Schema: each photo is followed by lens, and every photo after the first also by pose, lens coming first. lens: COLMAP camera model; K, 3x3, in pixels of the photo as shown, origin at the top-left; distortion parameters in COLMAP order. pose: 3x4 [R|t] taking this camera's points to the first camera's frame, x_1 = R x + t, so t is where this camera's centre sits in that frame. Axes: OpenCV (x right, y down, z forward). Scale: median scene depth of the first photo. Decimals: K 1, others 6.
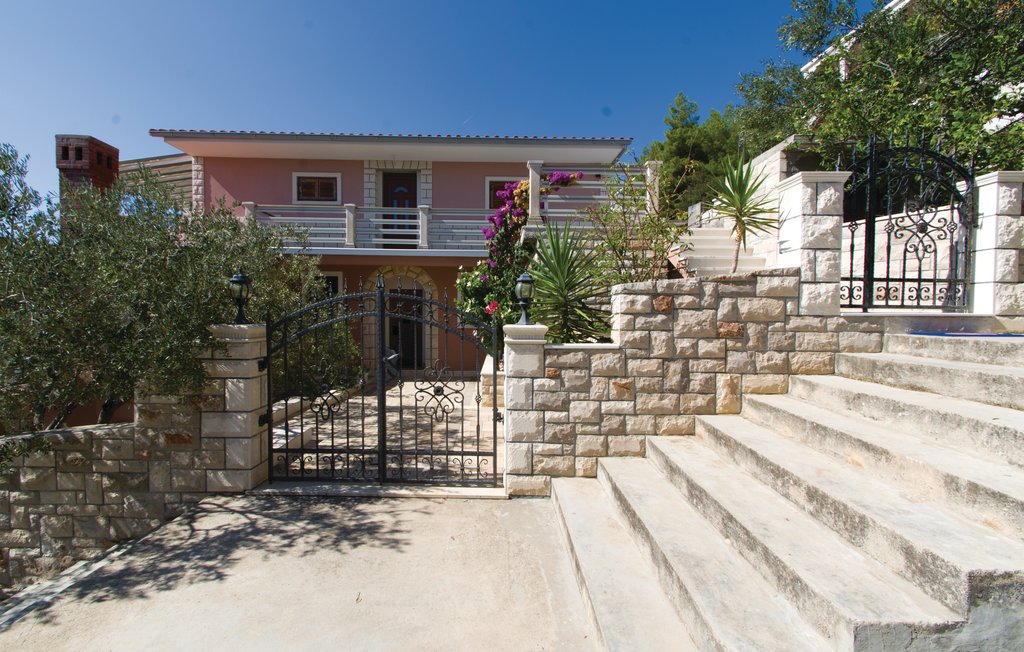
lens RADIAL K [[467.7, 0, 506.5], [0, 467.7, 325.9], [0, 0, 1]] dist [-0.001697, -0.003122]
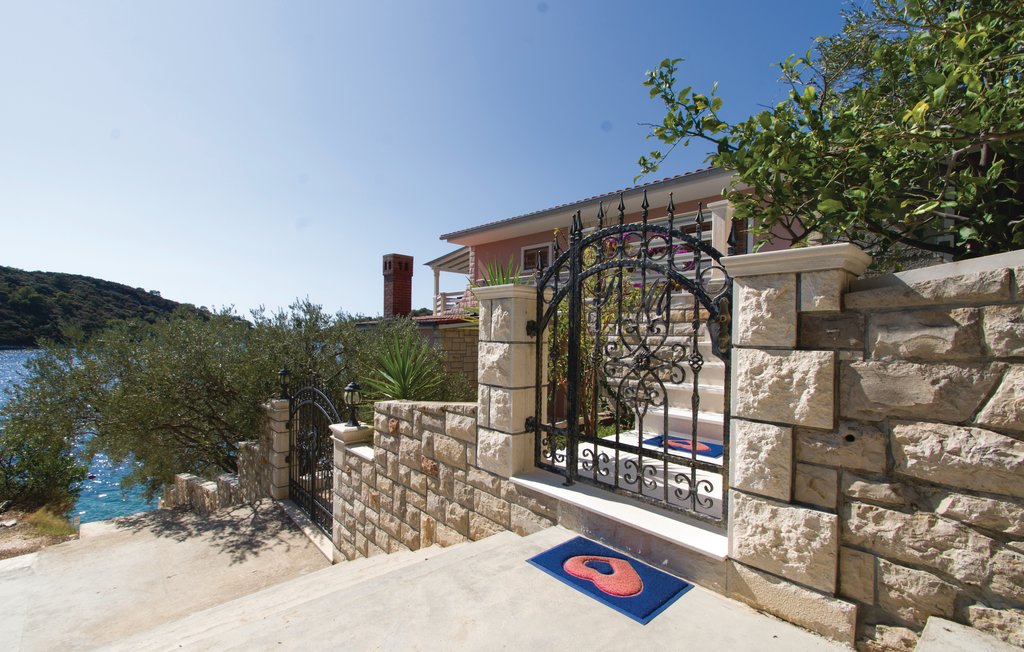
lens RADIAL K [[467.7, 0, 510.0], [0, 467.7, 324.3], [0, 0, 1]] dist [-0.001697, -0.003122]
pose [[0.655943, -0.009566, -0.754750, 1.268674], [-0.025269, 0.999081, -0.034624, -0.239651], [0.754387, 0.041784, 0.655098, 0.513123]]
